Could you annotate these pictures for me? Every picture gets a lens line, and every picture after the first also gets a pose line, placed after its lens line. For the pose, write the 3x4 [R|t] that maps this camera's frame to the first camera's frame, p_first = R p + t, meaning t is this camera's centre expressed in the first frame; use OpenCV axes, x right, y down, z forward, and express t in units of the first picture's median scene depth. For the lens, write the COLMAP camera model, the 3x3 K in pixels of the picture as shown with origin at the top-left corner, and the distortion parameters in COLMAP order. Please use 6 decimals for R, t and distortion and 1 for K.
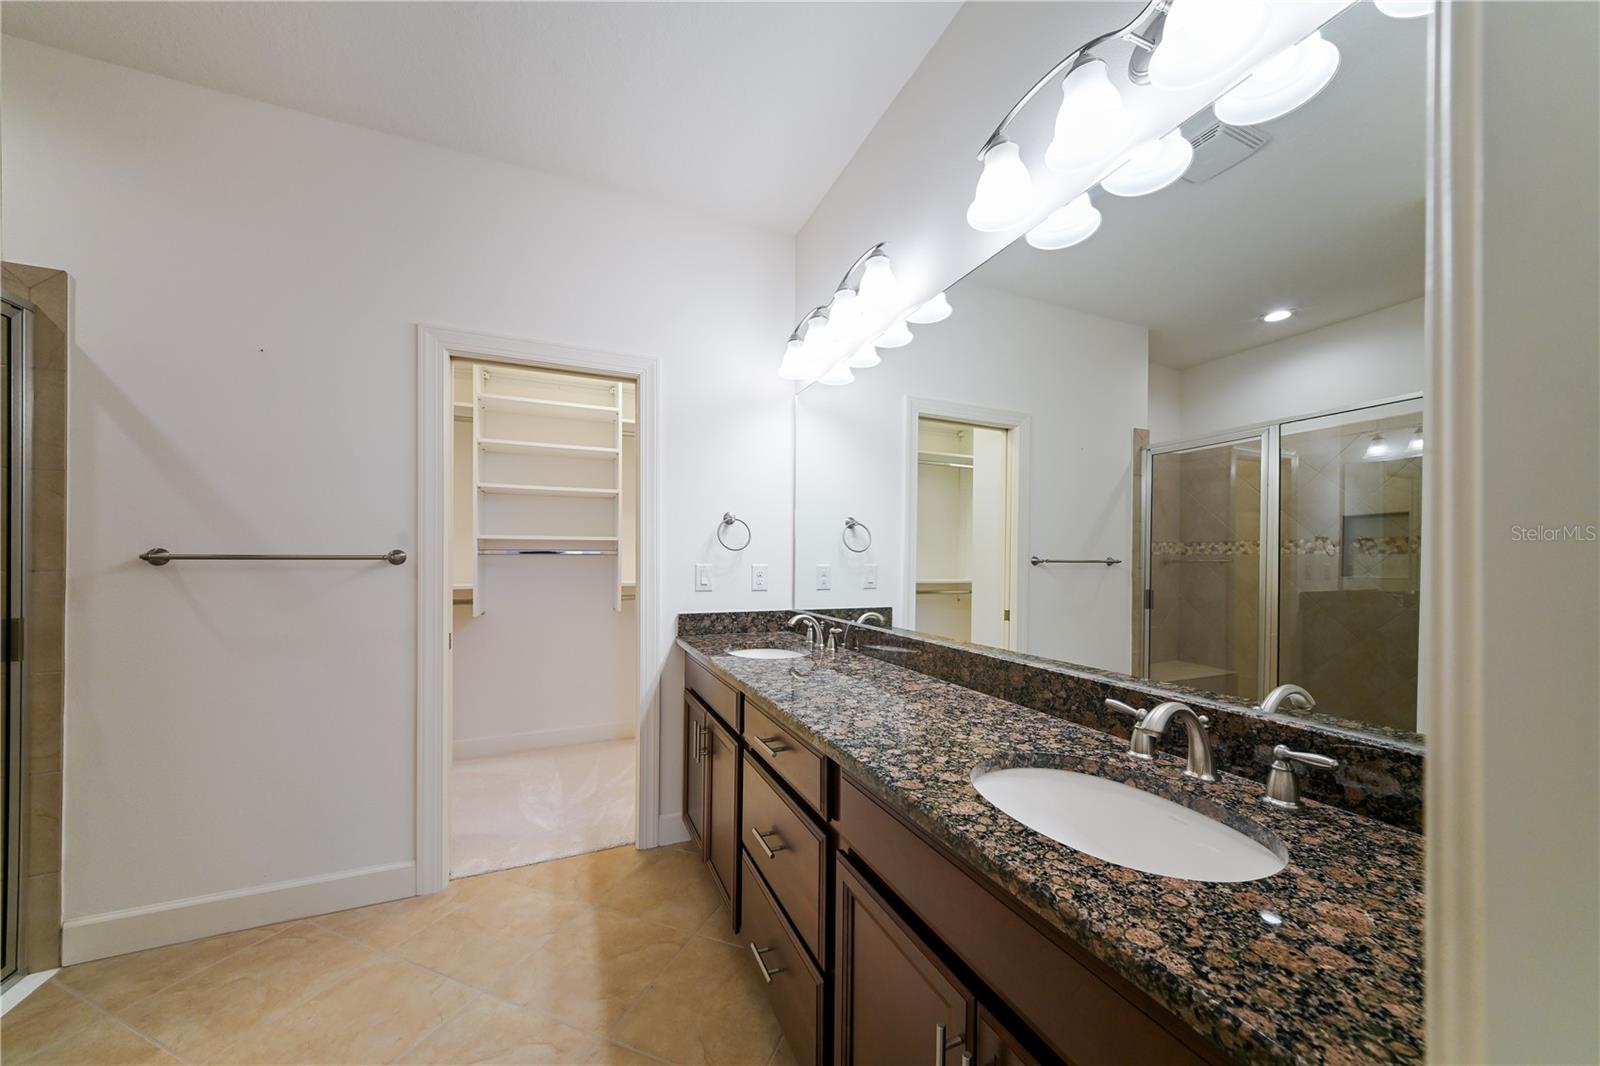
lens RADIAL K [[543.1, 0, 807.8], [0, 543.1, 547.5], [0, 0, 1]] dist [0.013404, -0.000041]
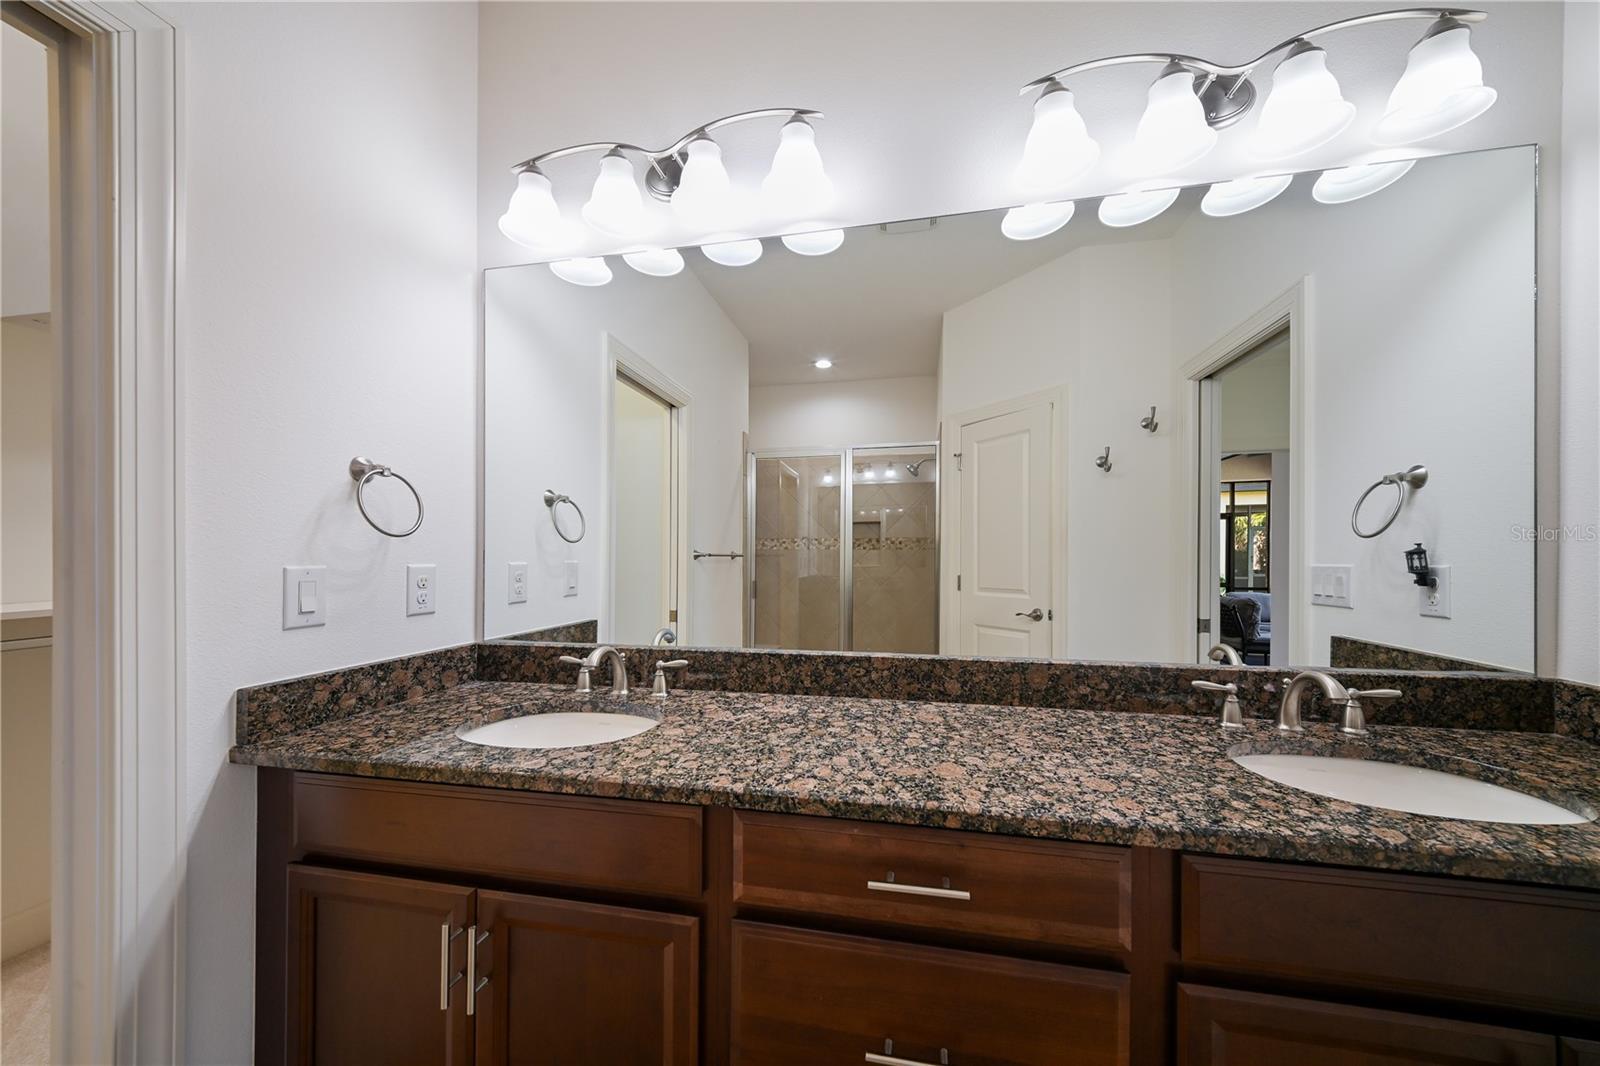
lens RADIAL K [[550.4, 0, 809.6], [0, 550.4, 540.9], [0, 0, 1]] dist [0.012719, -0.005007]
pose [[0.582418, 0.012301, 0.812796, -0.546962], [-0.012812, 0.999900, -0.005952, 0.013778], [-0.812788, -0.006947, 0.582518, 0.695029]]
